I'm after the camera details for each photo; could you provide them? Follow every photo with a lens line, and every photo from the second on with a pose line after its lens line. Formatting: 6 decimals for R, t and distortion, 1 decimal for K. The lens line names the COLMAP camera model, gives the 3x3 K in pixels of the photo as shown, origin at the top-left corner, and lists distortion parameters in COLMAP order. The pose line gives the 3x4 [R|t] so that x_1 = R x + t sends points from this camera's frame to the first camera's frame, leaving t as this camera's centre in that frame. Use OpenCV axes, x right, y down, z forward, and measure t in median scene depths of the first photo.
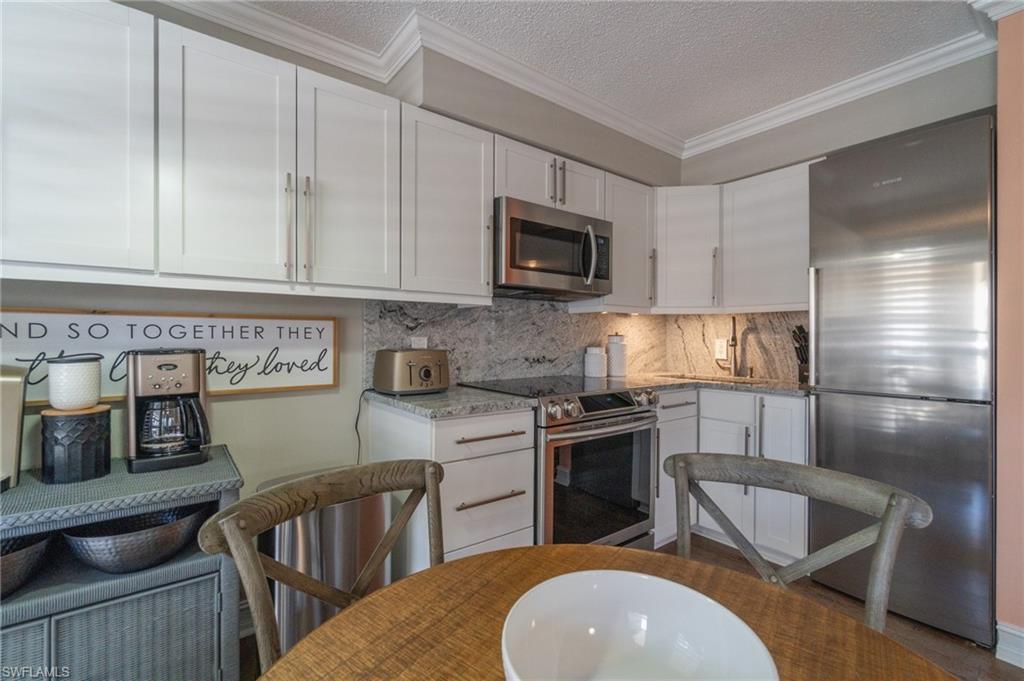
lens RADIAL K [[440.7, 0, 510.5], [0, 440.7, 337.1], [0, 0, 1]] dist [0.000721, 0.000192]
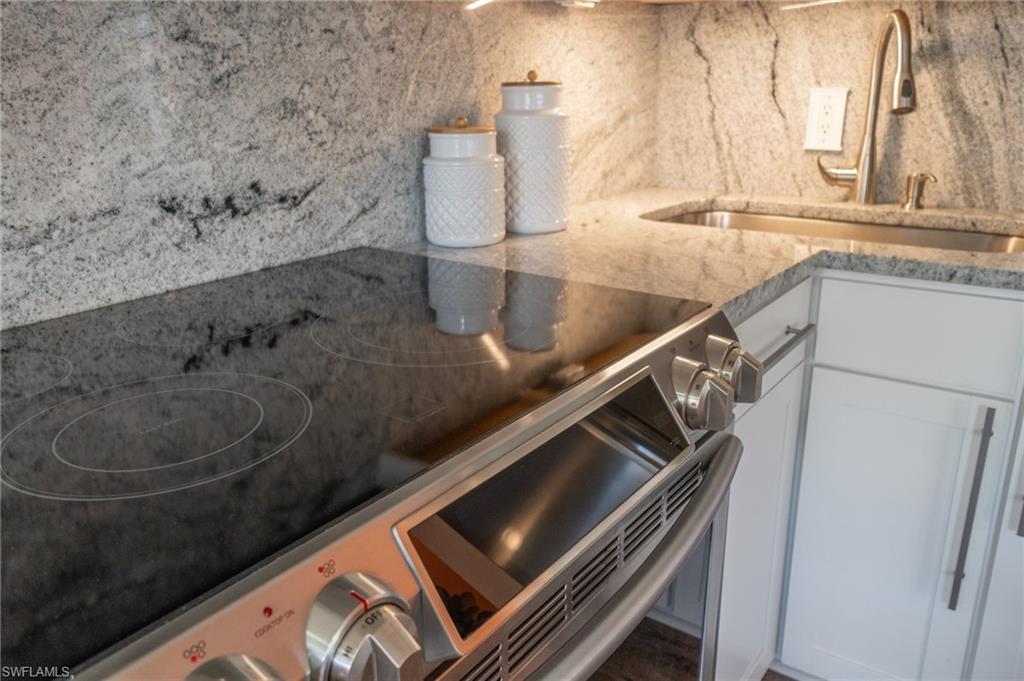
lens RADIAL K [[824.5, 0, 479.7], [0, 824.5, 353.5], [0, 0, 1]] dist [0.000222, 0.001691]
pose [[0.969807, -0.093633, 0.225184, 0.109289], [0.018529, 0.948979, 0.314794, -0.008958], [-0.243170, -0.301117, 0.922061, 0.691907]]
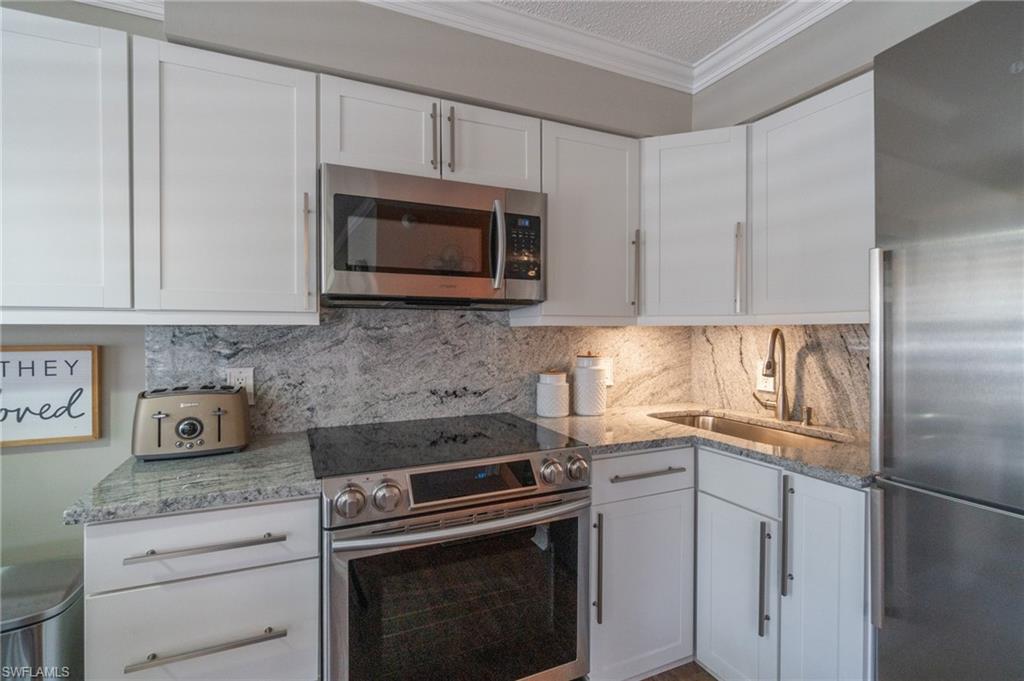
lens RADIAL K [[453.6, 0, 490.0], [0, 453.6, 334.4], [0, 0, 1]] dist [-0.002523, -0.000231]
pose [[0.969316, 0.000380, -0.245816, 0.384381], [0.000212, 0.999997, 0.002379, -0.058028], [0.245816, -0.002358, 0.969314, 0.376702]]
